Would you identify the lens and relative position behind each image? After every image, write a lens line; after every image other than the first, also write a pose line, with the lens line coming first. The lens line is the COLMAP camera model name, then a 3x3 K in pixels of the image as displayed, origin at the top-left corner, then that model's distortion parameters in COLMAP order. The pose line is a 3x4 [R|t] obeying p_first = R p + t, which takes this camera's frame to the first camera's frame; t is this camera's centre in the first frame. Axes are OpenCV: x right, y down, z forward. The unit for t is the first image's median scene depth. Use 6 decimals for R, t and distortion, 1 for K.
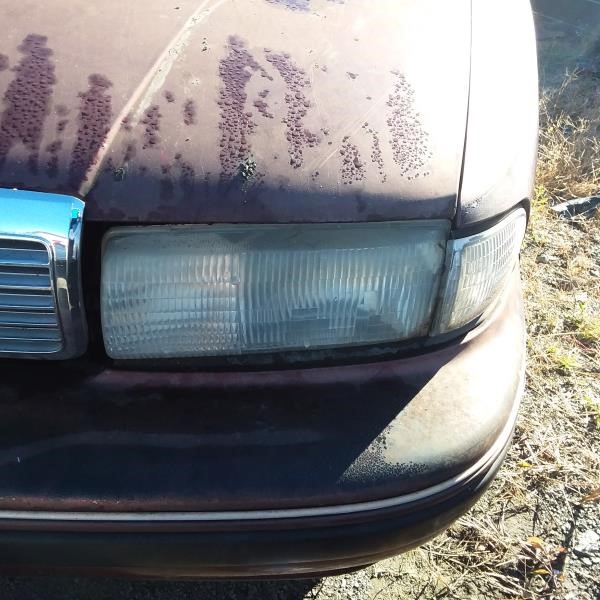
lens RADIAL K [[606.4, 0, 300.0], [0, 606.4, 300.0], [0, 0, 1]] dist [0.132383, -0.218789]
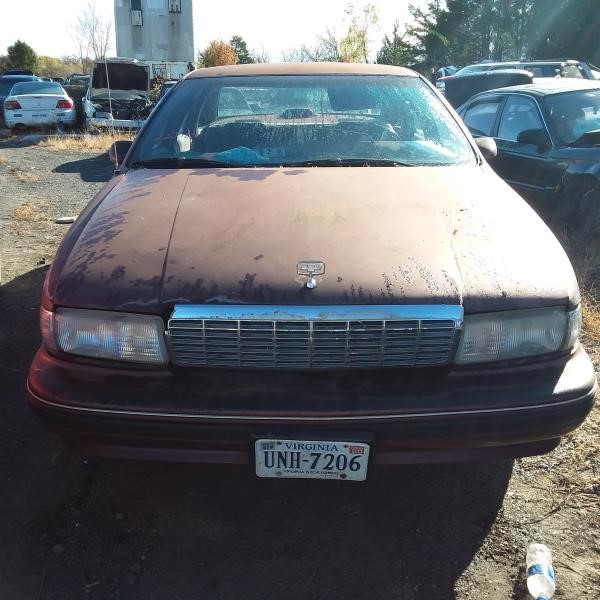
lens RADIAL K [[606.4, 0, 300.0], [0, 606.4, 300.0], [0, 0, 1]] dist [0.132383, -0.218789]
pose [[0.989988, -0.082823, 0.114296, -1.239866], [0.109342, 0.962070, -0.249931, 0.406216], [-0.089261, 0.259926, 0.961494, -1.589377]]
